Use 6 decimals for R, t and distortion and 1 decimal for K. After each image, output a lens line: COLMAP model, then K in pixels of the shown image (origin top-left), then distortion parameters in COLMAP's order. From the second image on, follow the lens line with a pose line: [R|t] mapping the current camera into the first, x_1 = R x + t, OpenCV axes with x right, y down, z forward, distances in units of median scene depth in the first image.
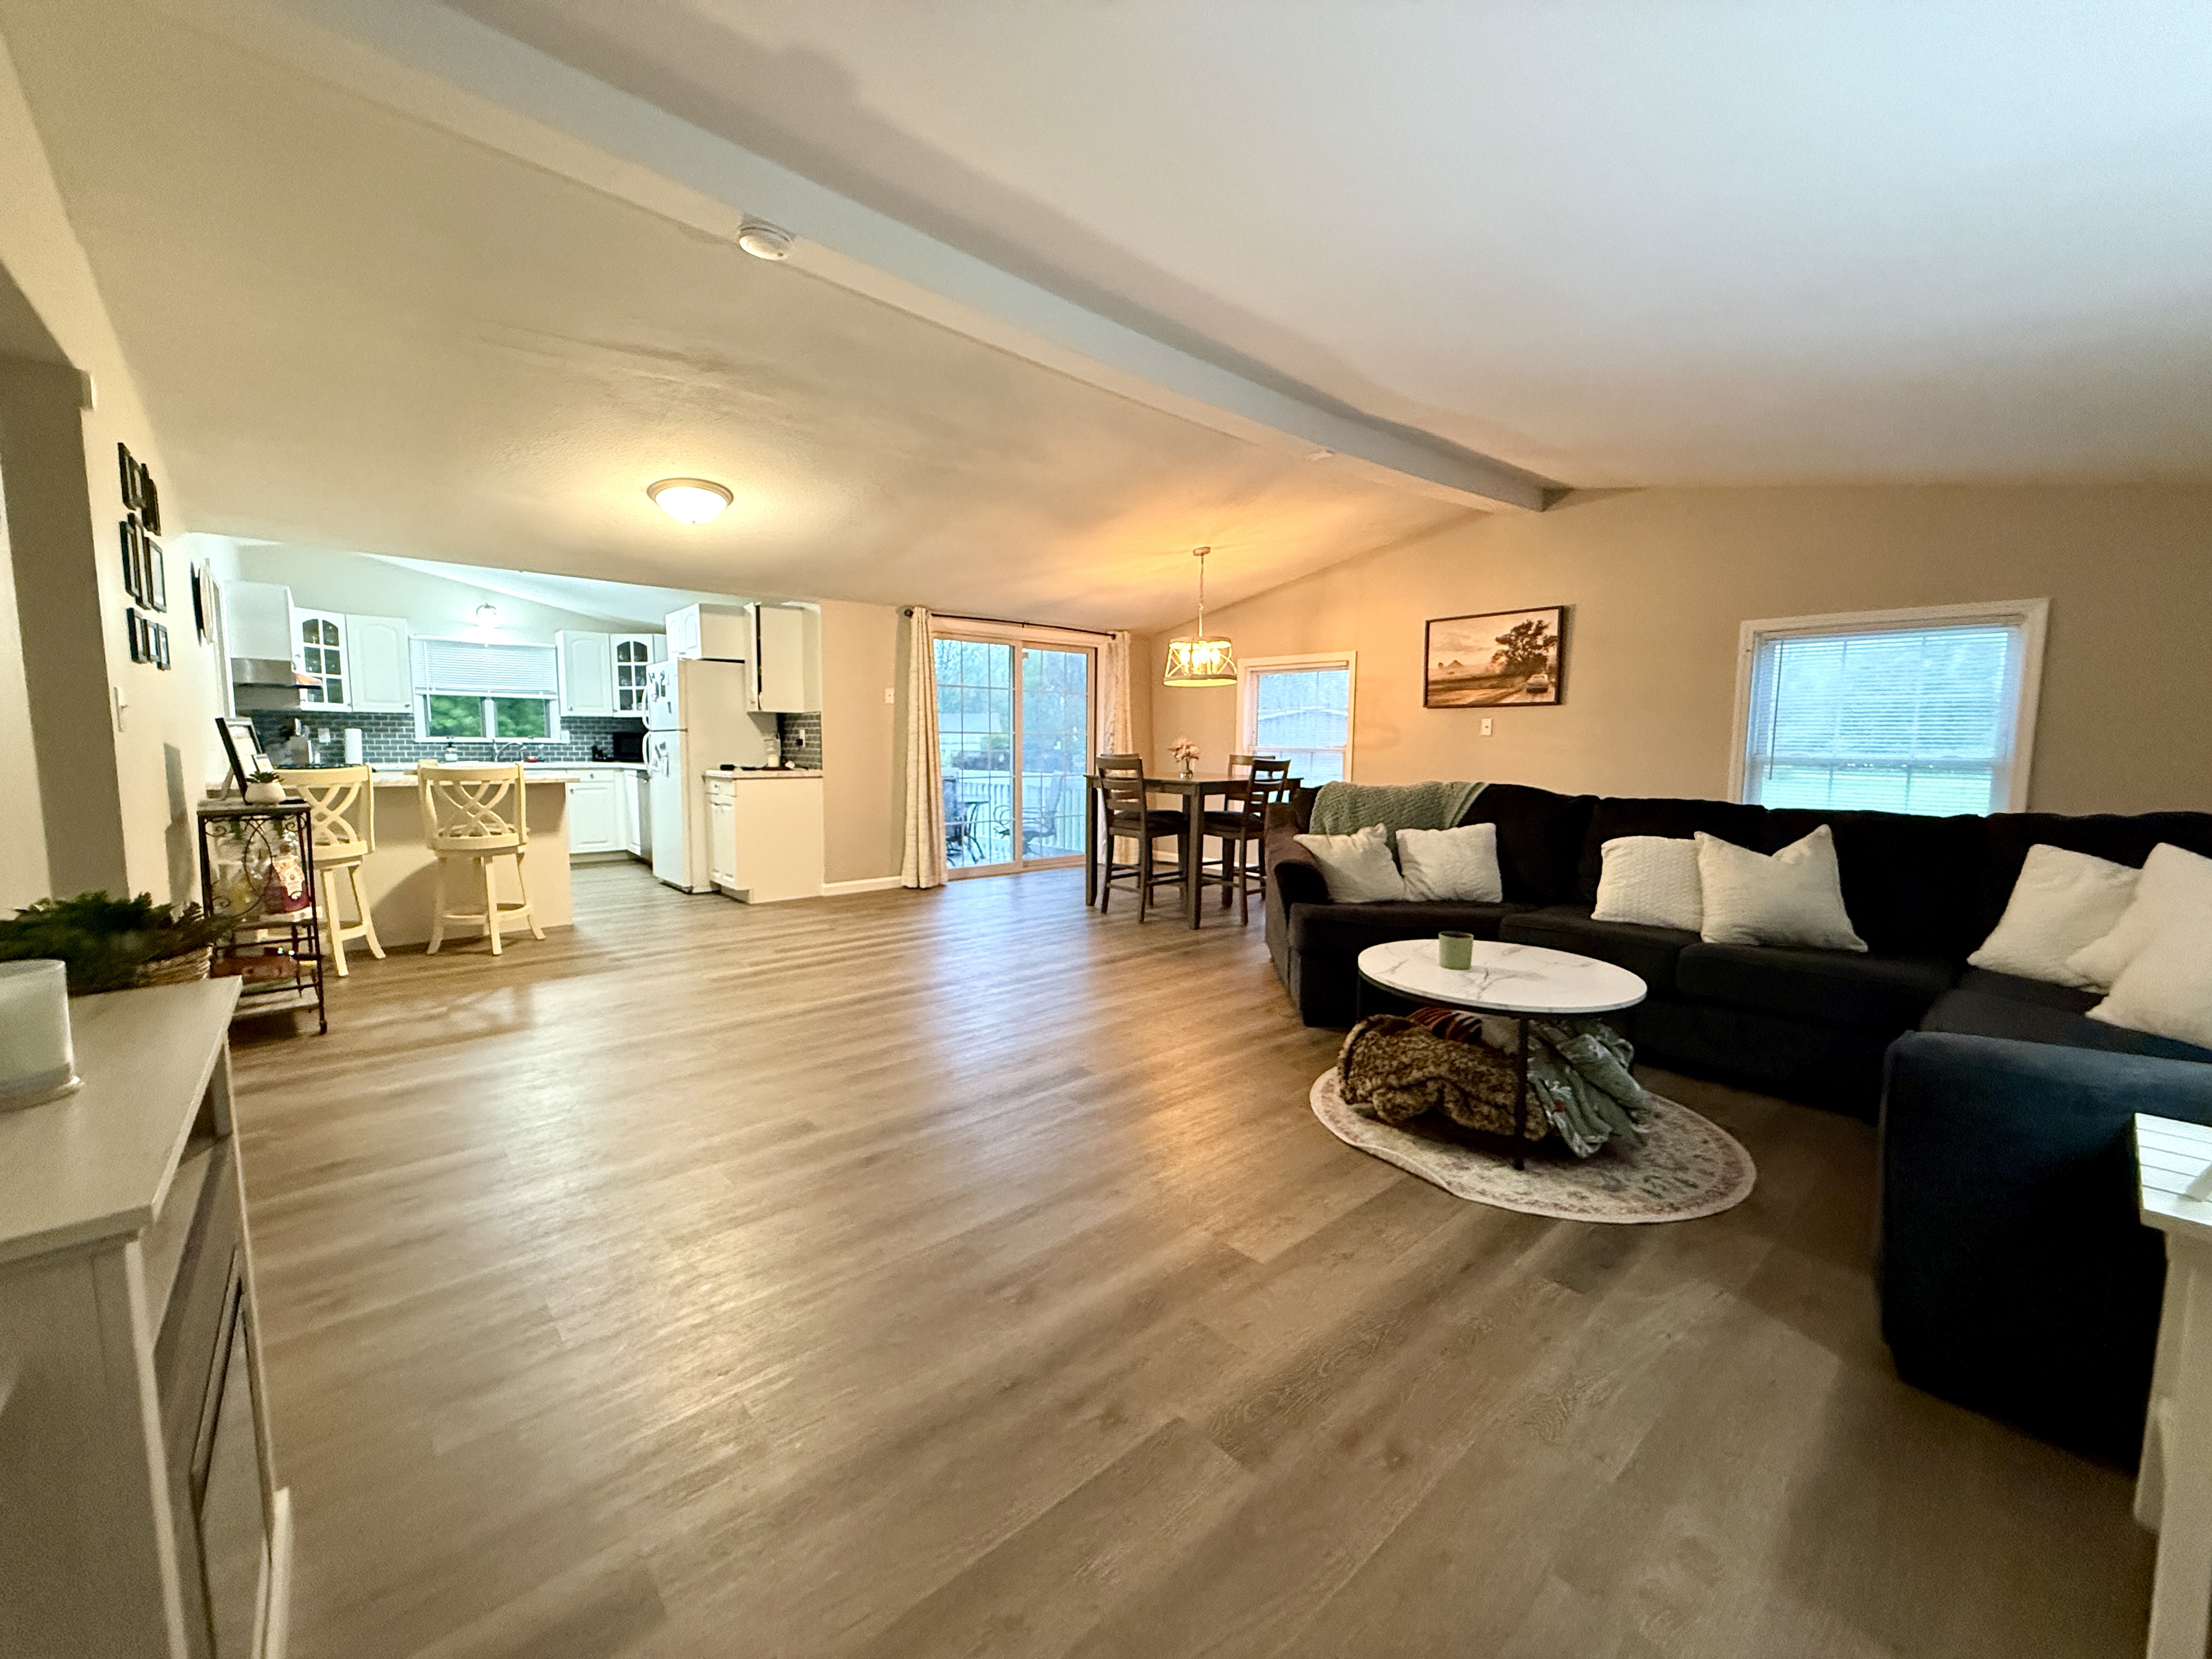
lens RADIAL K [[882.7, 0, 1101.0], [0, 882.7, 828.2], [0, 0, 1]] dist [-0.003582, 0.000751]
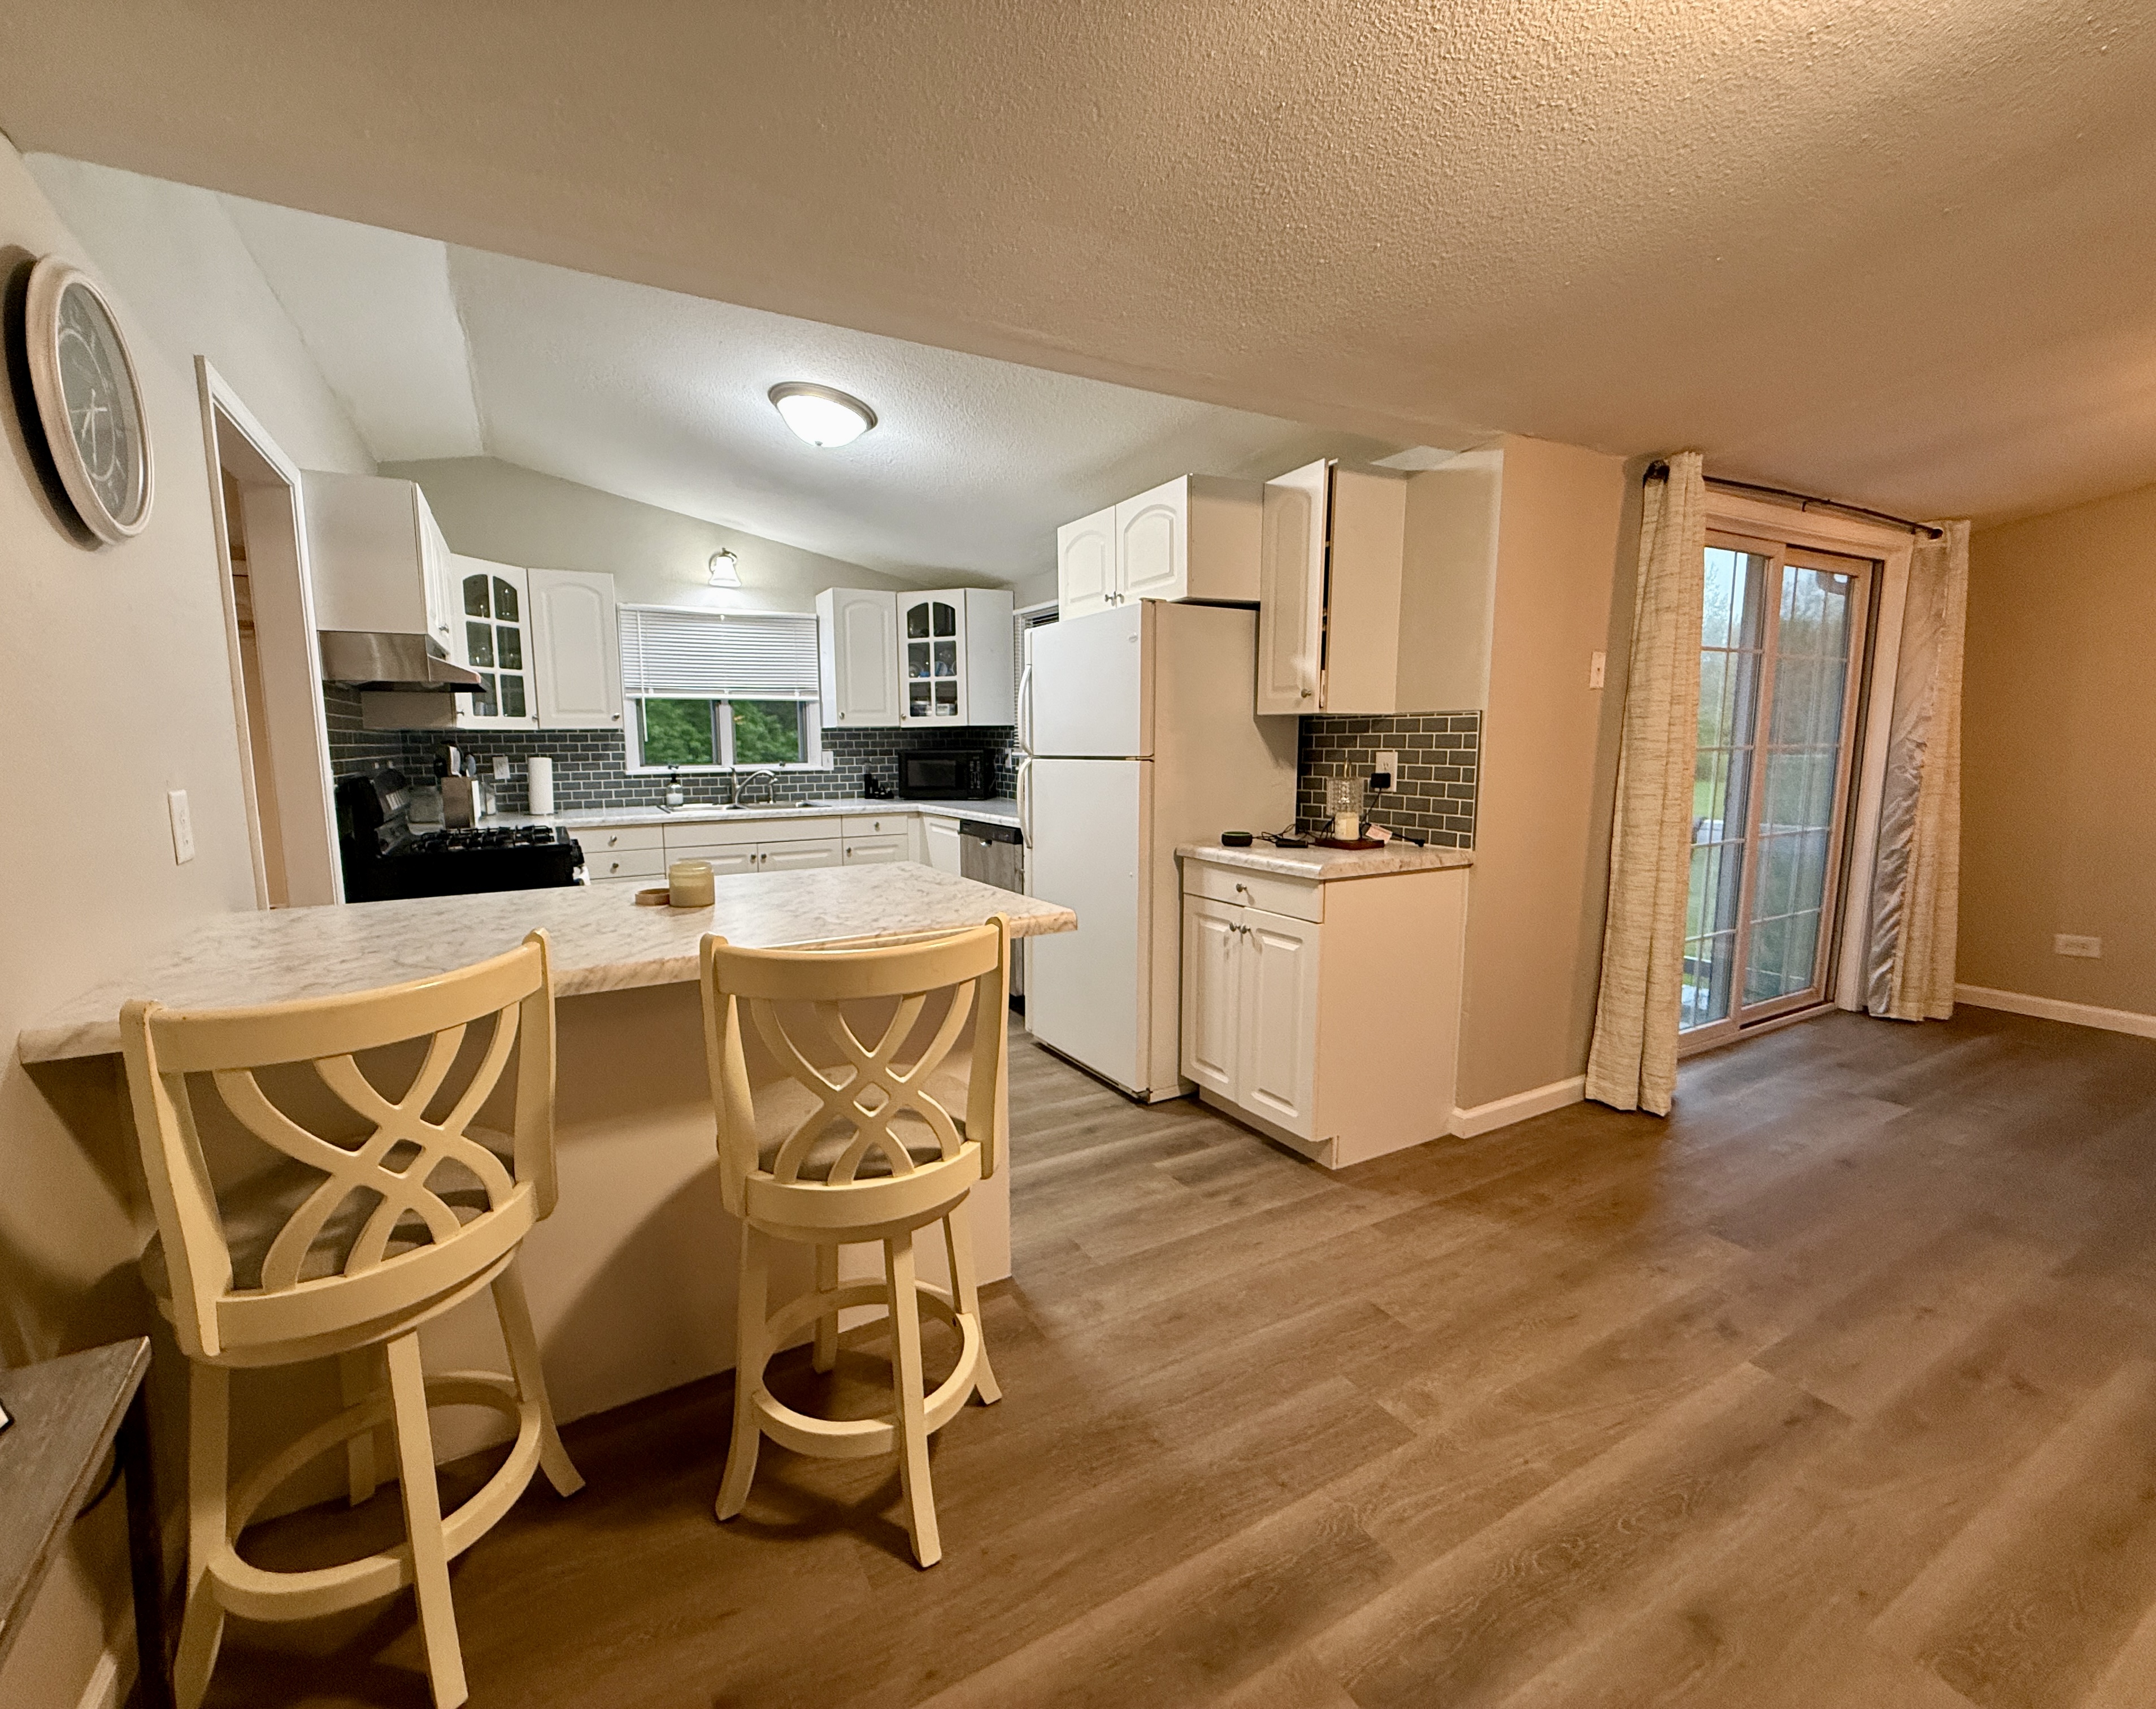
lens RADIAL K [[911.6, 0, 999.9], [0, 911.6, 854.8], [0, 0, 1]] dist [0.000040, 0.000099]
pose [[0.969067, 0.014531, -0.246371, -0.377267], [-0.007198, 0.999505, 0.030640, -0.066161], [0.246694, -0.027919, 0.968691, 0.457023]]
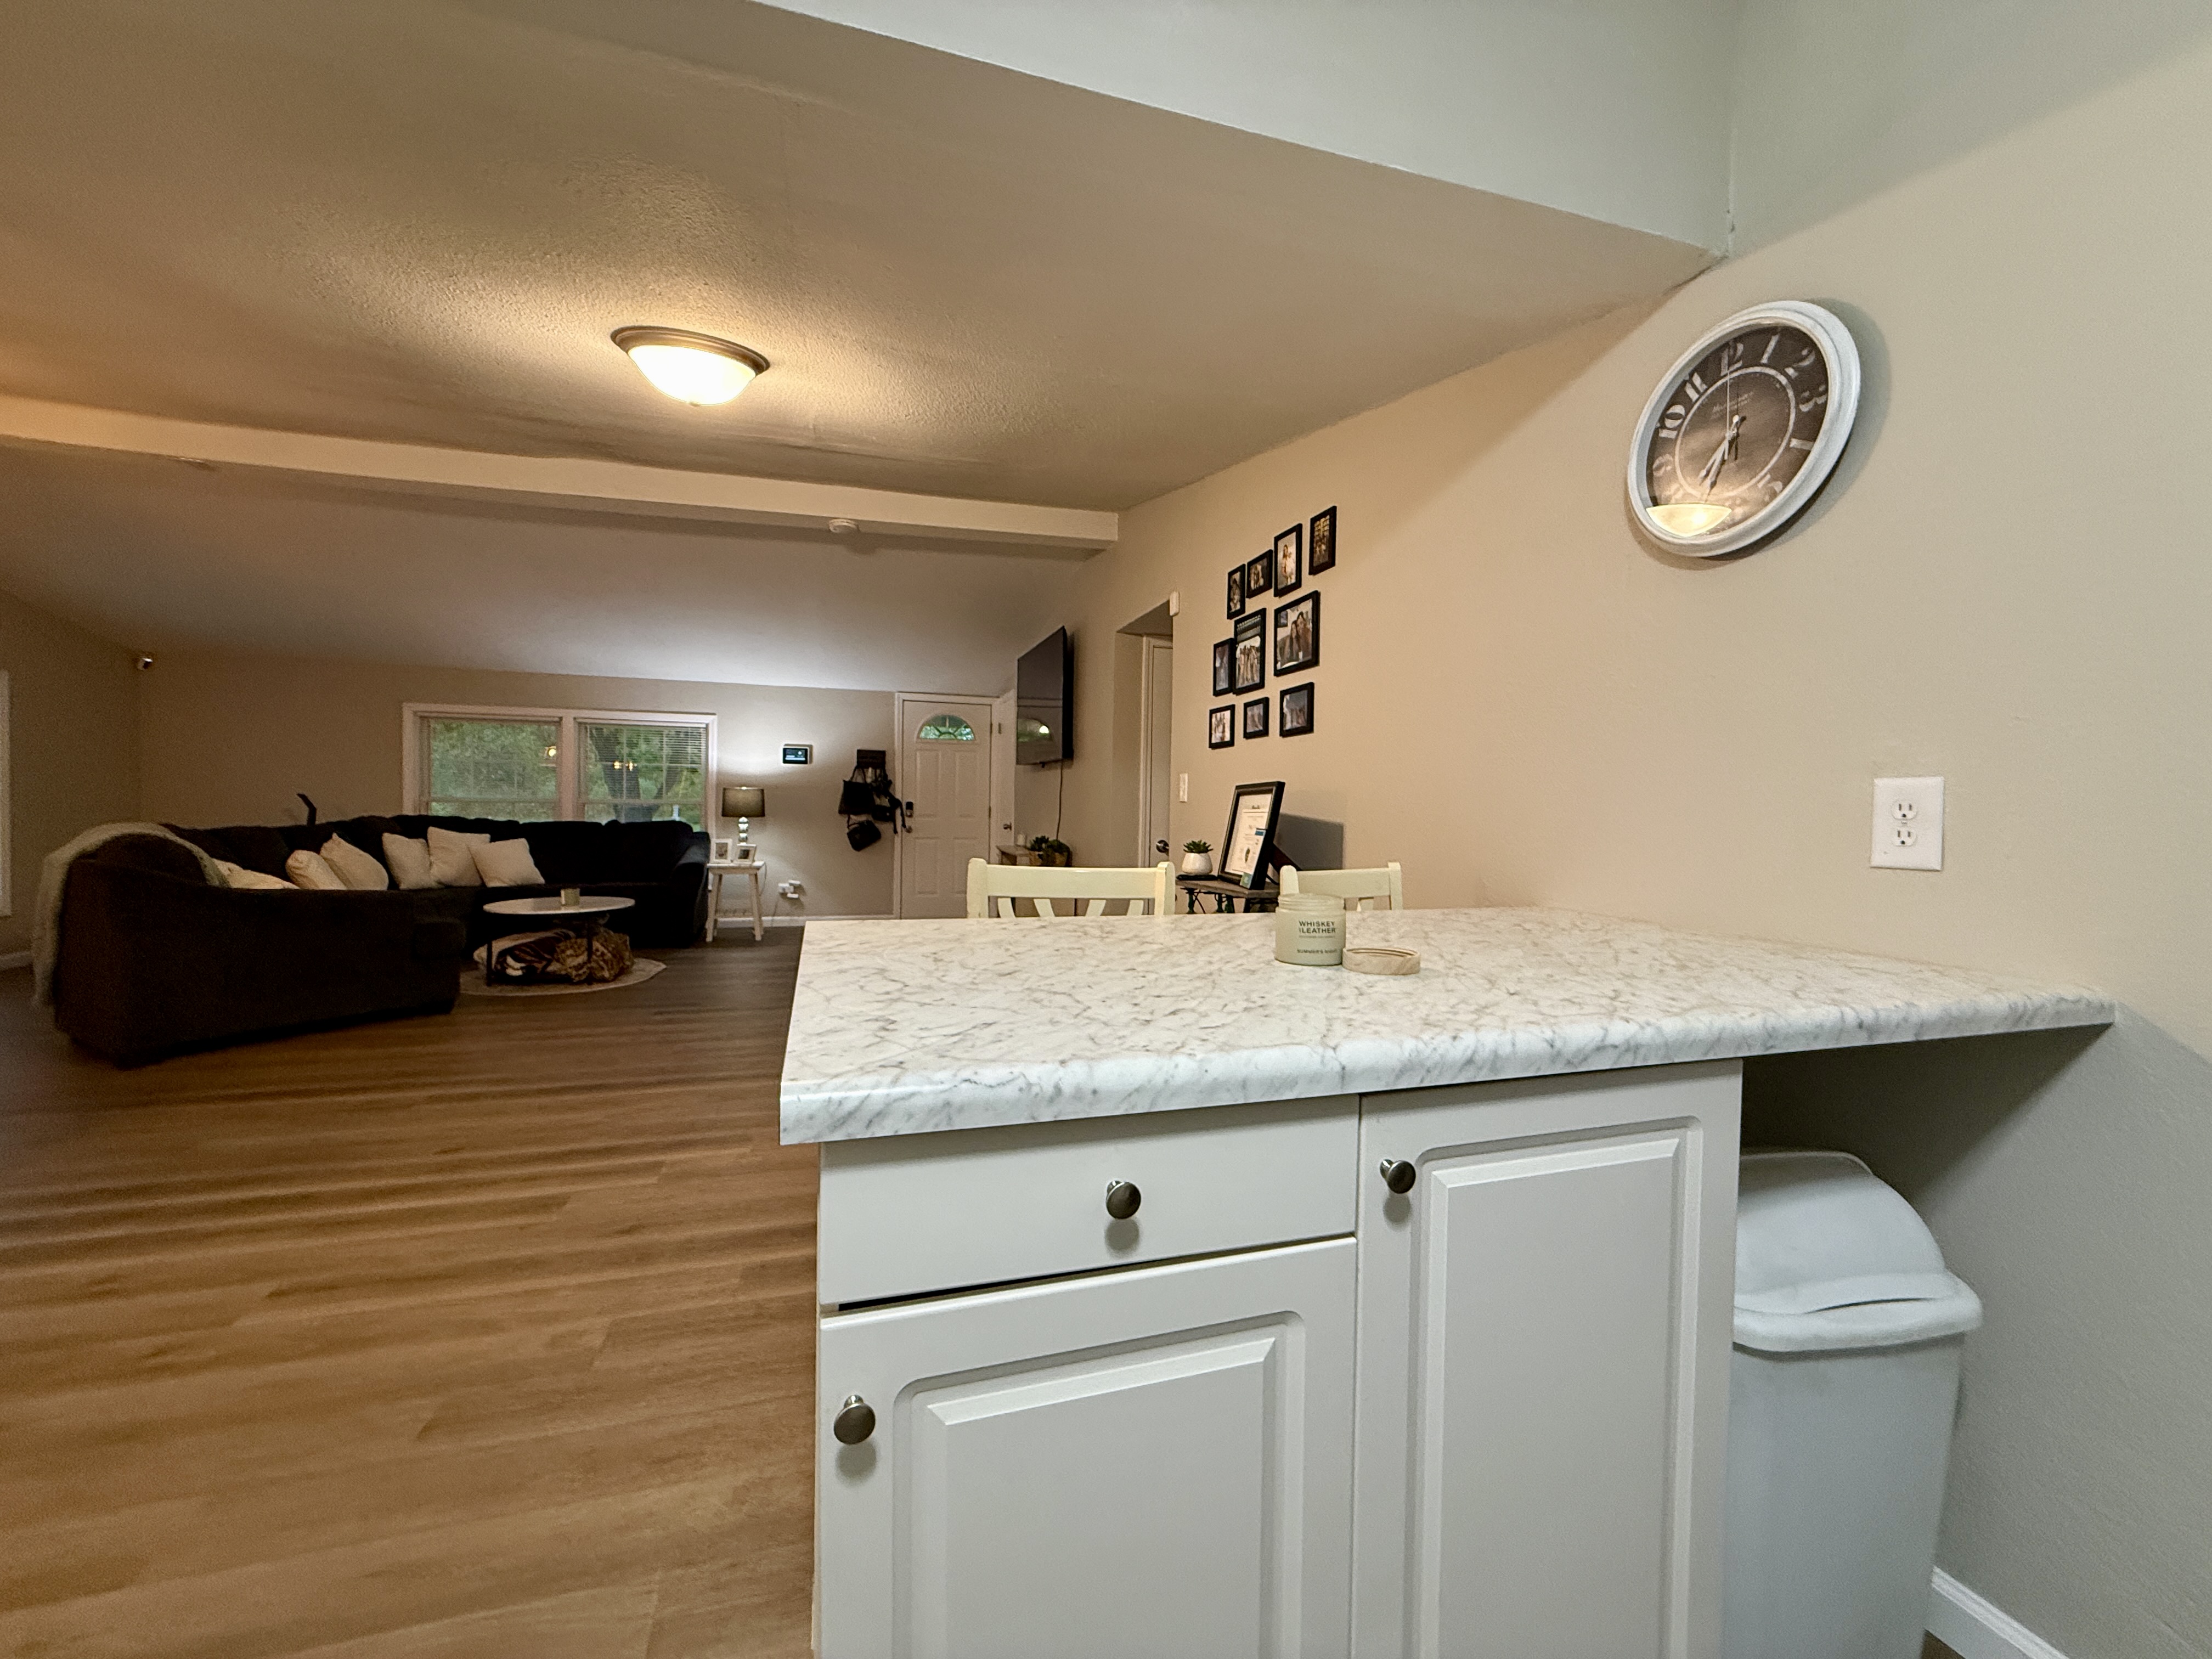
lens RADIAL K [[882.7, 0, 1101.0], [0, 882.7, 828.2], [0, 0, 1]] dist [-0.003582, 0.000751]
pose [[-0.910481, -0.034756, 0.412087, -0.563097], [0.014148, 0.993261, 0.115032, -0.086531], [-0.413308, 0.110565, -0.903854, 0.861064]]
